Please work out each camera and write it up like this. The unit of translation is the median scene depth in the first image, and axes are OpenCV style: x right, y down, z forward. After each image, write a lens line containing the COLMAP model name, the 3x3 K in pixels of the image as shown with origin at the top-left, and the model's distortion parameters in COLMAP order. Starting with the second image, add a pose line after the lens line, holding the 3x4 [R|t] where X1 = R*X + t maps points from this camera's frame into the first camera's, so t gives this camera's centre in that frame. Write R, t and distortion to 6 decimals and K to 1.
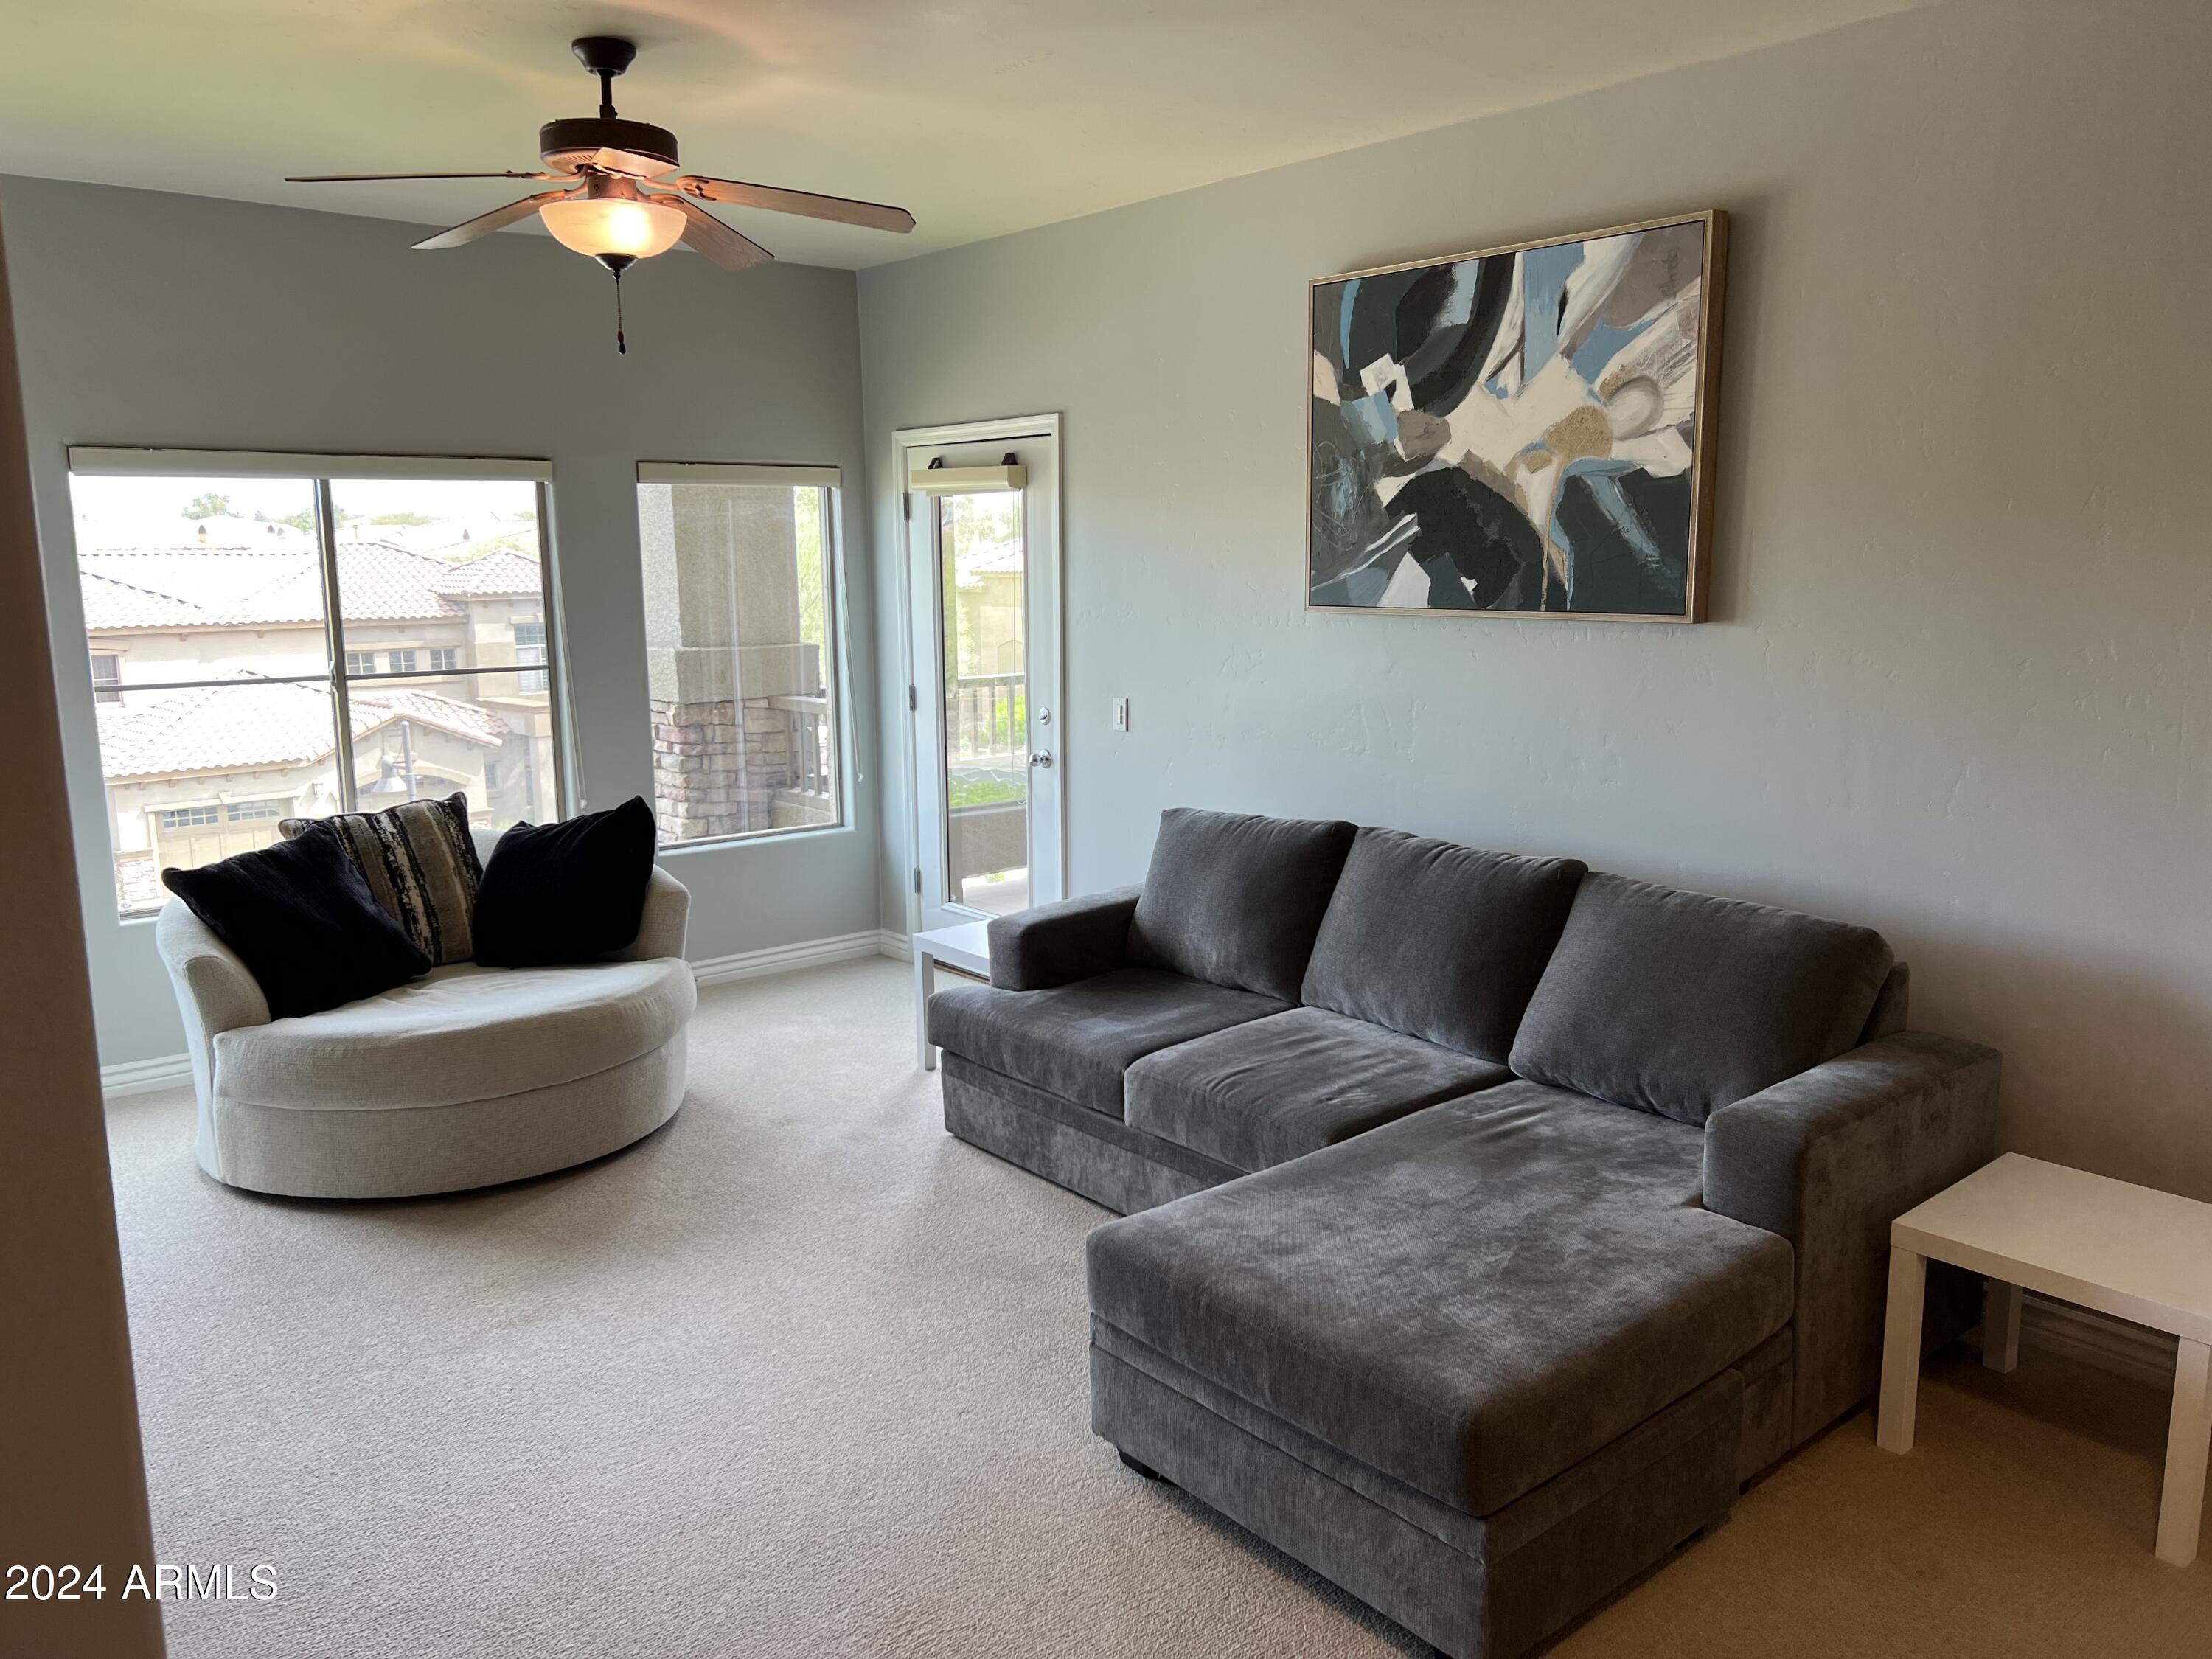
lens RADIAL K [[1660.8, 0, 1094.4], [0, 1660.8, 833.5], [0, 0, 1]] dist [-0.002944, -0.024895]
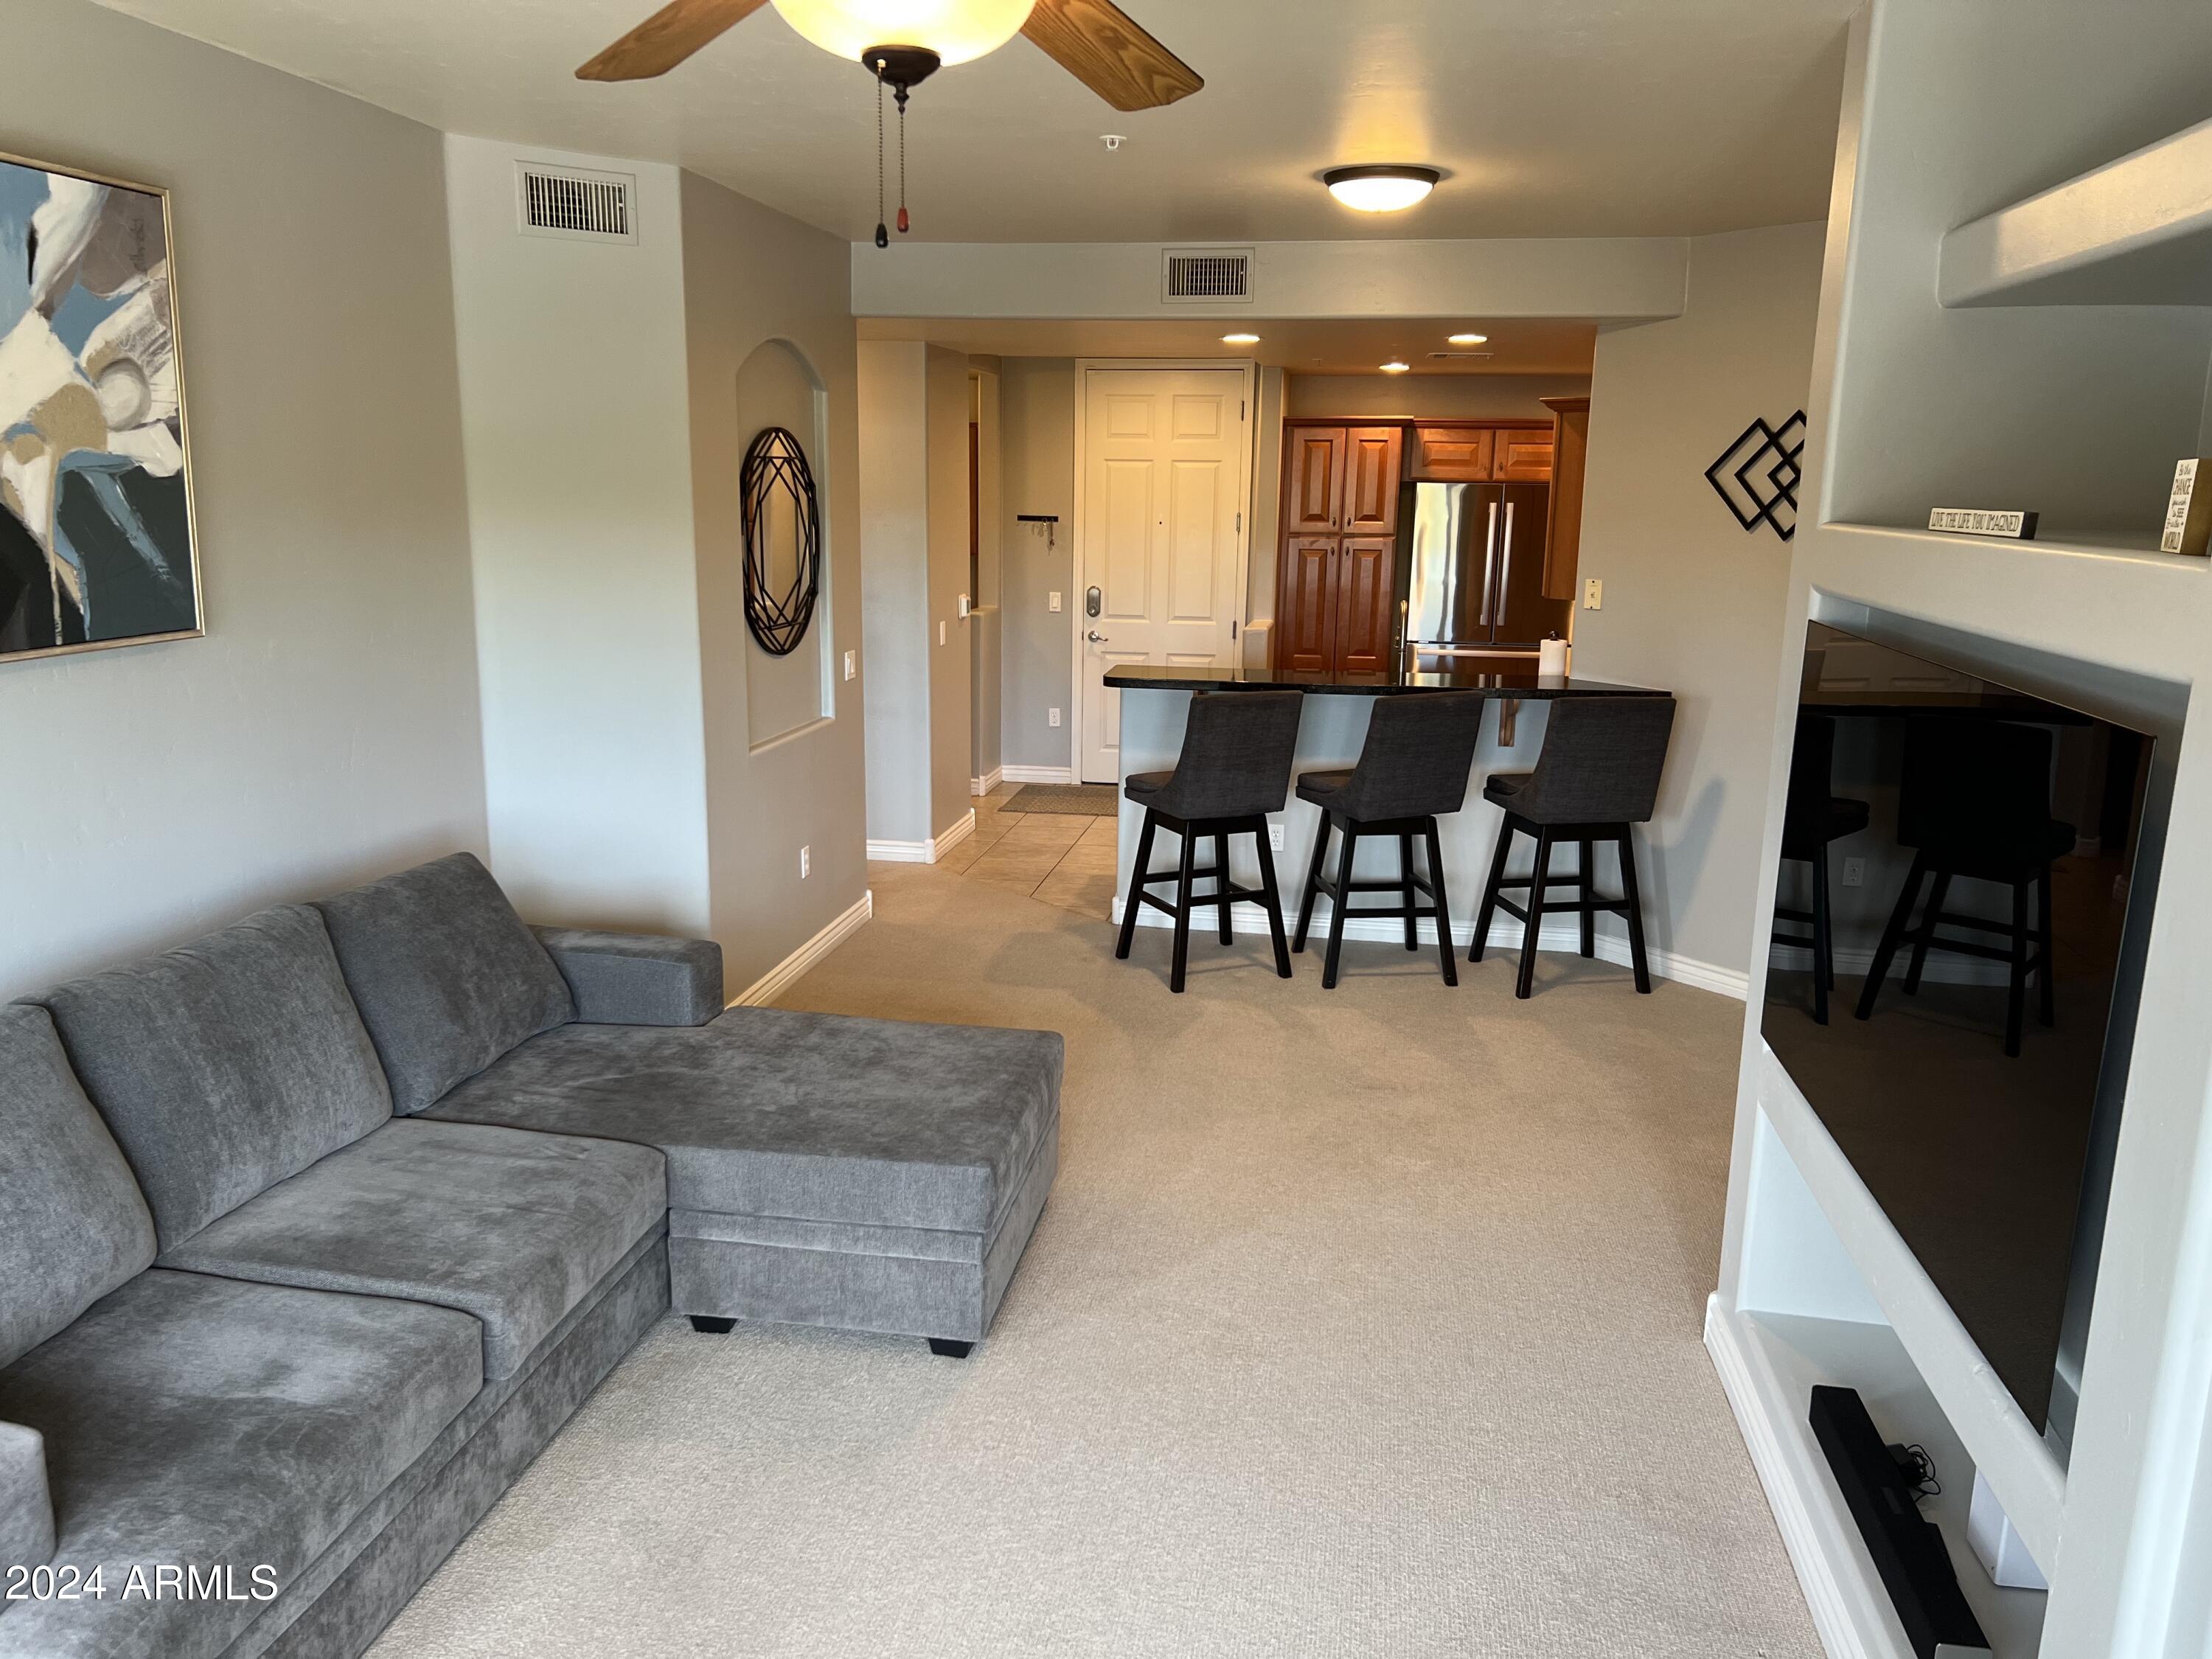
lens RADIAL K [[1660.8, 0, 1105.0], [0, 1660.8, 825.0], [0, 0, 1]] dist [-0.002944, -0.024895]
pose [[-0.656061, -0.150124, 0.739626, -0.645846], [0.124608, 0.945019, 0.302343, -0.235407], [-0.744350, 0.290519, -0.601283, 1.169805]]
